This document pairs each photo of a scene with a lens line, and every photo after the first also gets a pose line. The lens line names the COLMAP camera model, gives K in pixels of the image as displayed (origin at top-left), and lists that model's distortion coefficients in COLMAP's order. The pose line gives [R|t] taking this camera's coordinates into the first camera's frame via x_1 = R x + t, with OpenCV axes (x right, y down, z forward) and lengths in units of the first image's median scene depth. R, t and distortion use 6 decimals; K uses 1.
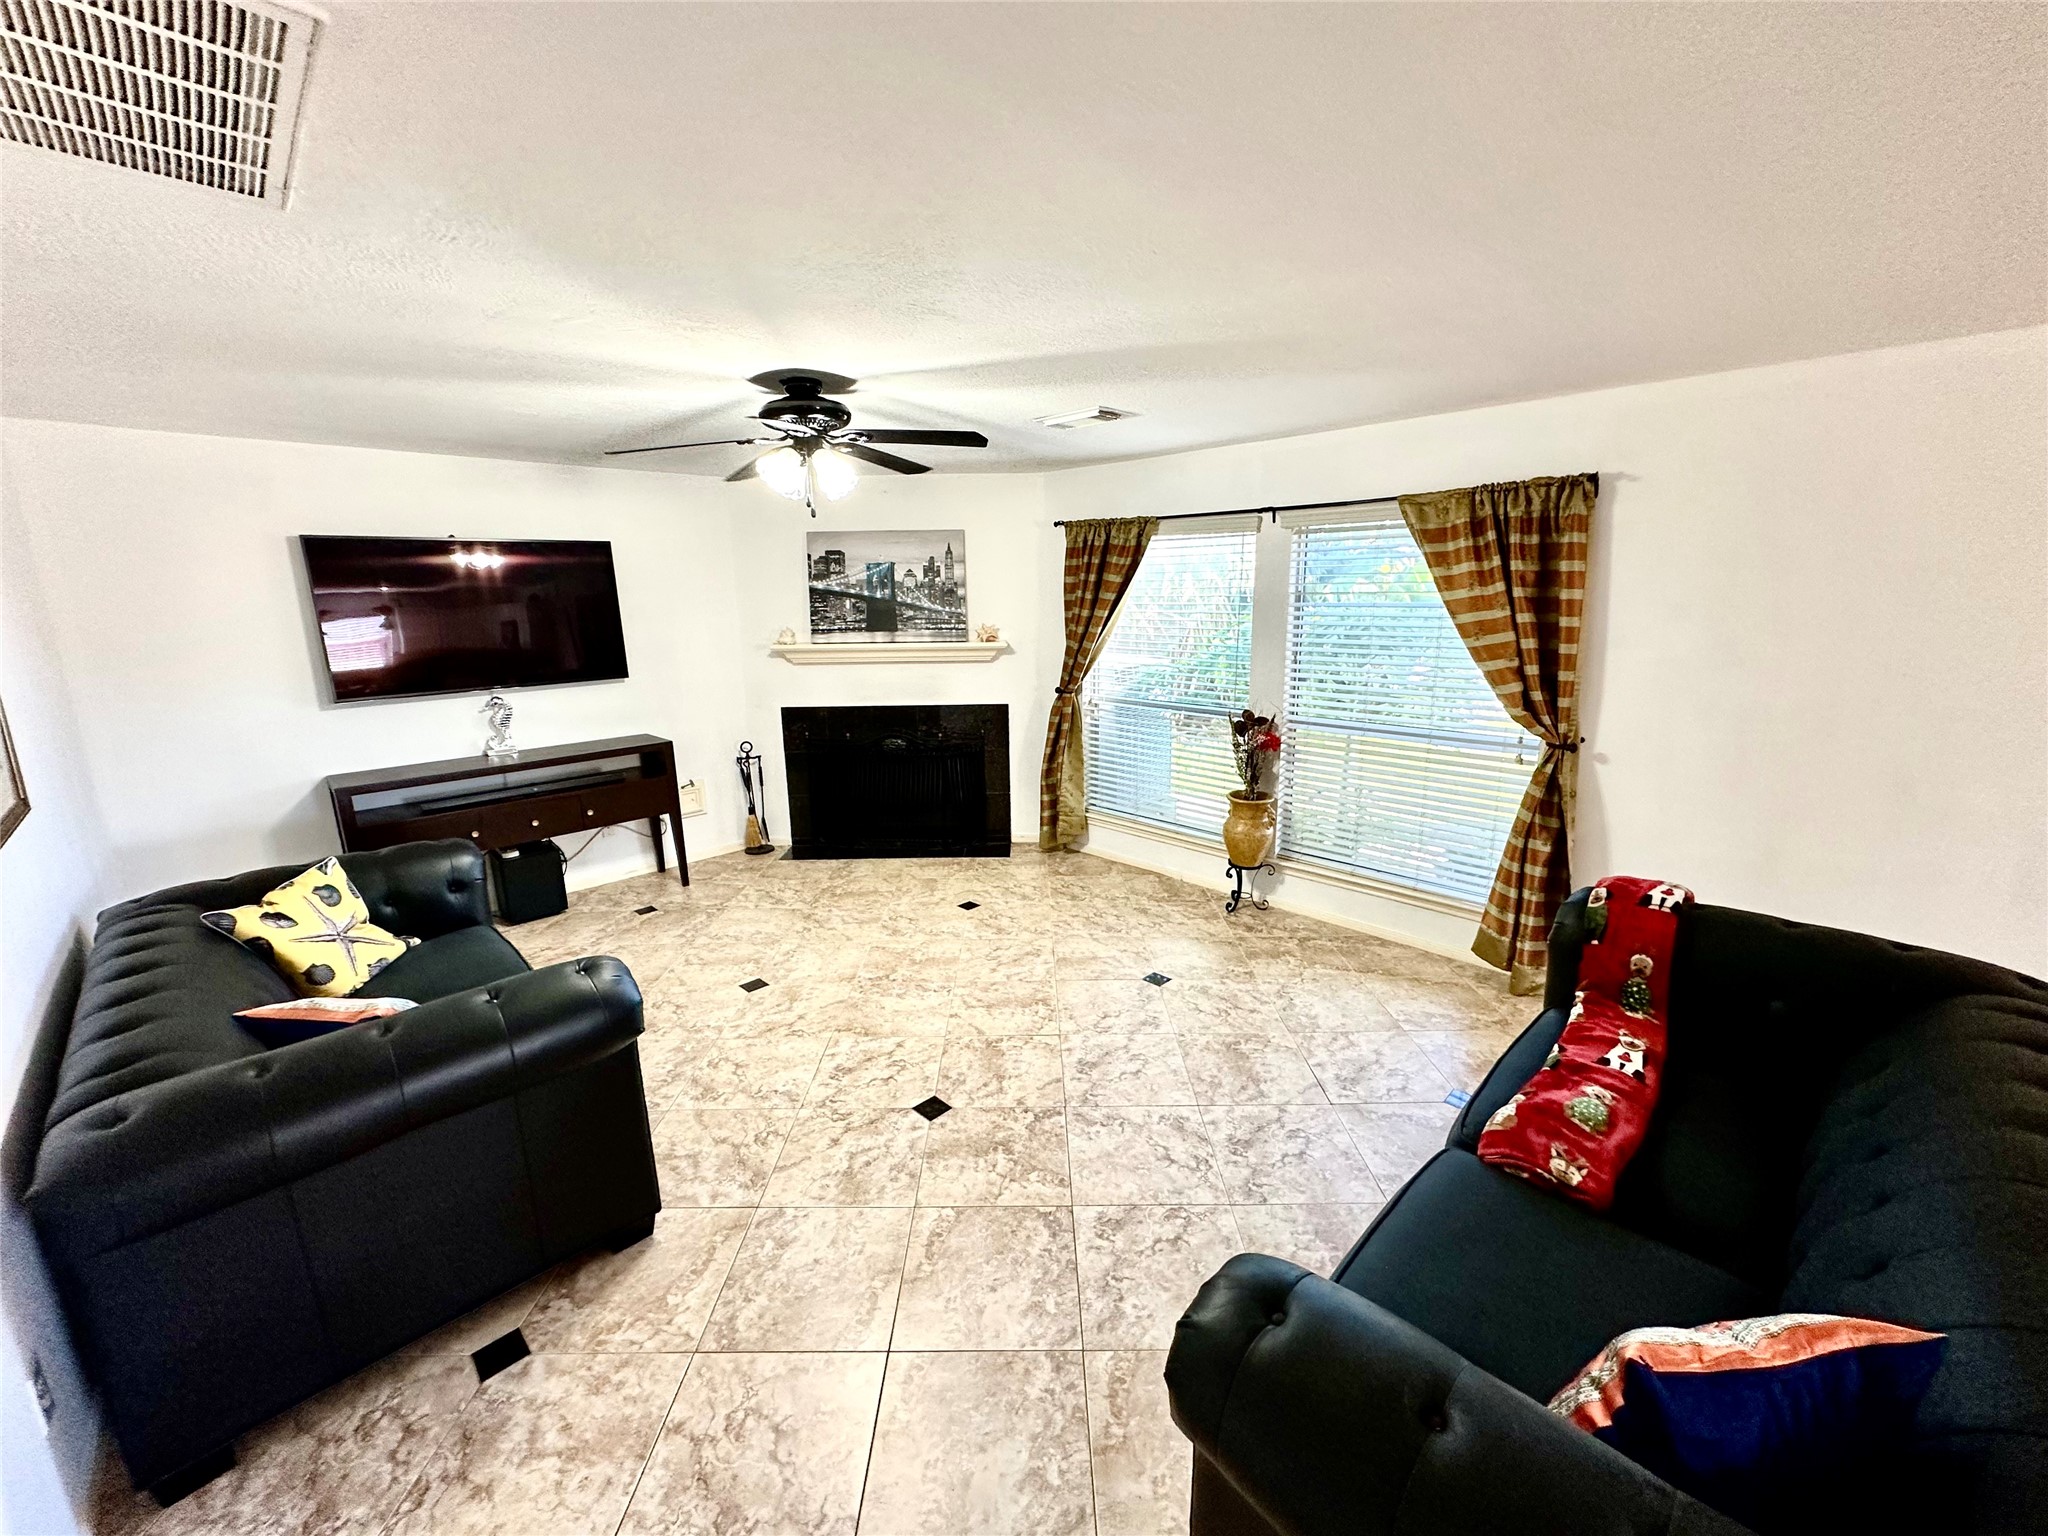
lens RADIAL K [[814.8, 0, 1024.0], [0, 814.8, 768.0], [0, 0, 1]] dist [-0.001534, 0.000280]
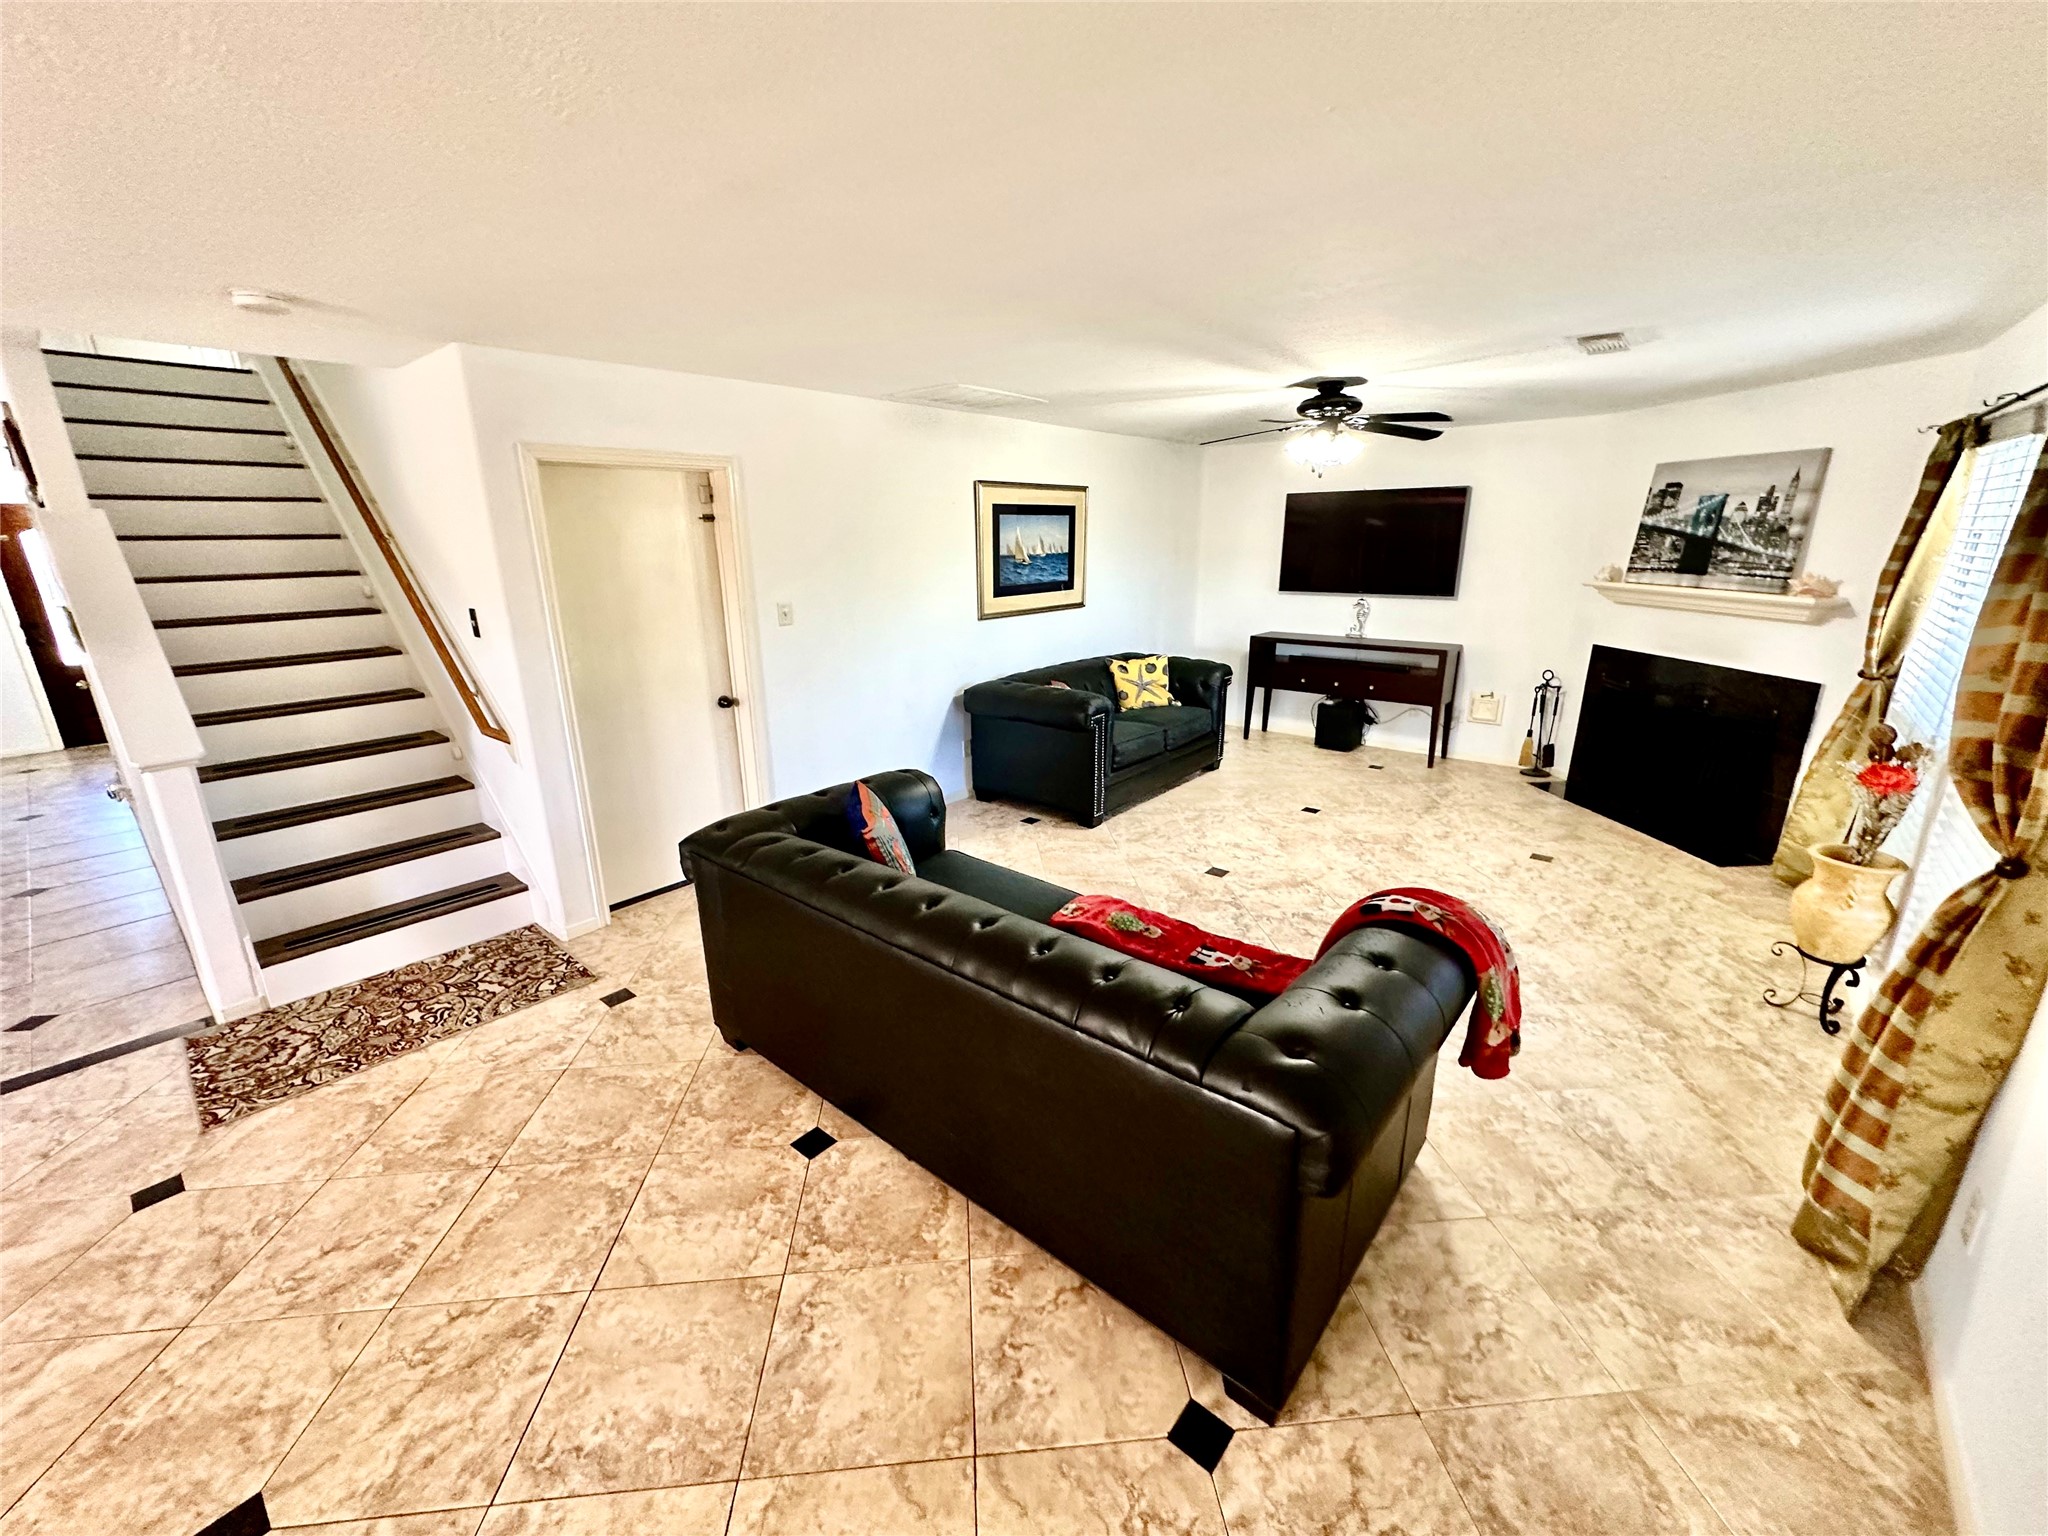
lens RADIAL K [[814.8, 0, 1024.0], [0, 814.8, 768.0], [0, 0, 1]] dist [-0.001534, 0.000280]
pose [[0.087507, 0.290862, -0.952755, 0.678659], [-0.207990, 0.940679, 0.268072, -0.056737], [0.974209, 0.174705, 0.142813, 0.206779]]
